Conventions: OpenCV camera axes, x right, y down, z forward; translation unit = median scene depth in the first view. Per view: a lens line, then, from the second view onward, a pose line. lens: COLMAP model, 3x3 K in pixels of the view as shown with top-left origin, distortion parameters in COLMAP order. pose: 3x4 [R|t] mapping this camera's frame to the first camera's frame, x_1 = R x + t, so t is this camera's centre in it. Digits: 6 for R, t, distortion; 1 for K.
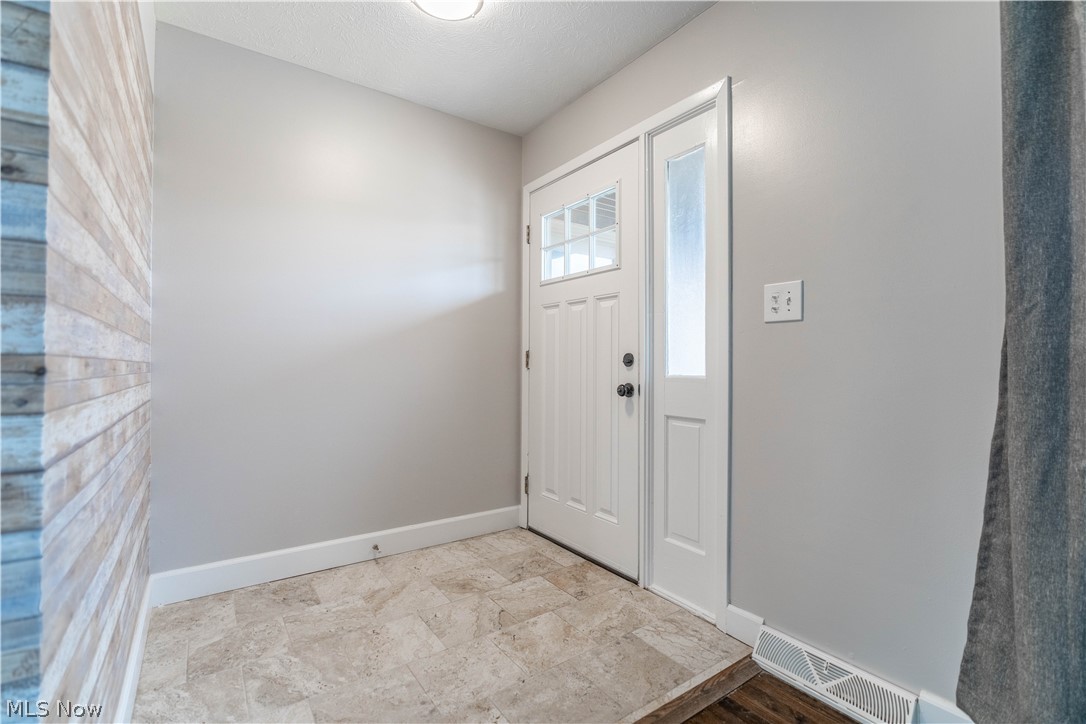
lens RADIAL K [[486.0, 0, 542.9], [0, 486.0, 360.9], [0, 0, 1]] dist [-0.001948, 0.000233]
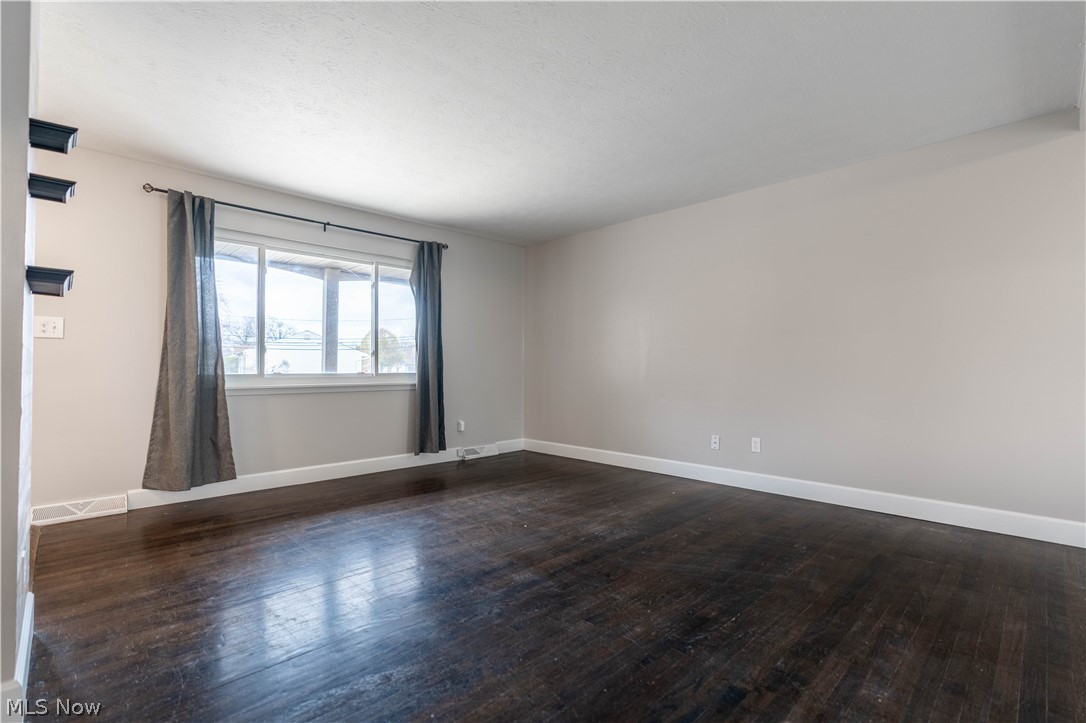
lens RADIAL K [[491.6, 0, 543.0], [0, 491.6, 361.5], [0, 0, 1]] dist [-0.001920, -0.000226]
pose [[-0.157433, 0.013375, 0.987439, -1.248750], [-0.005672, 0.999880, -0.014448, 0.019454], [-0.987513, -0.007875, -0.157338, -0.432120]]
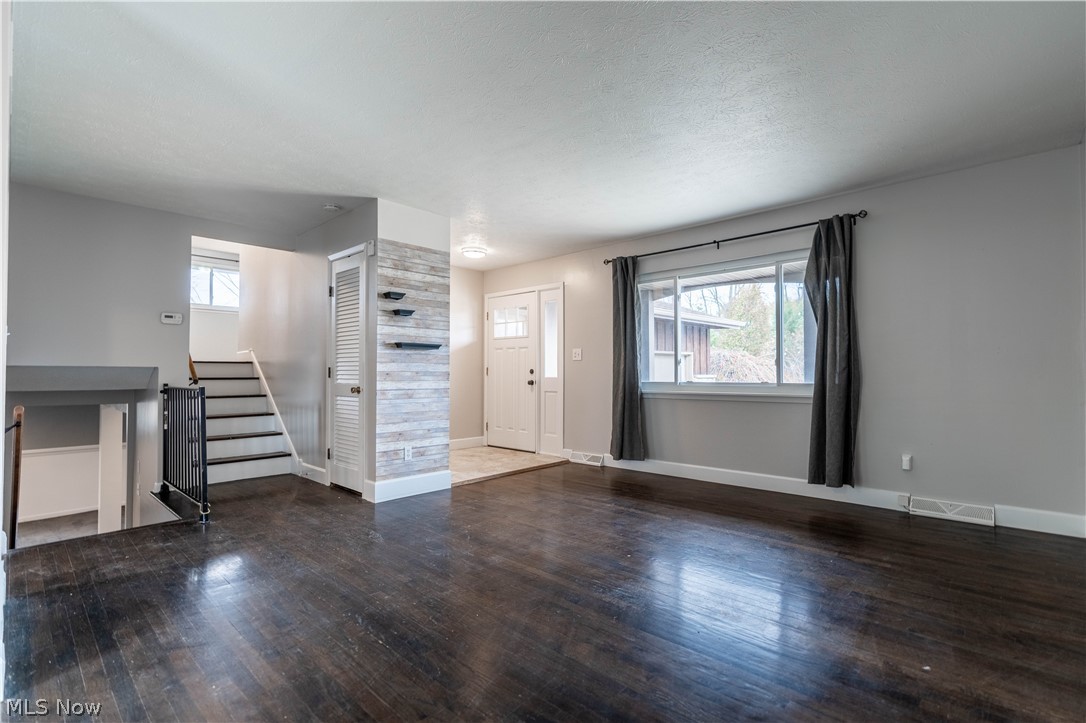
lens RADIAL K [[498.9, 0, 540.3], [0, 498.9, 370.3], [0, 0, 1]] dist [-0.001678, -0.000053]
pose [[0.977809, -0.000220, 0.209497, -0.368639], [0.000354, 1.000000, -0.000601, -0.007503], [-0.209497, 0.000662, 0.977809, -1.774681]]
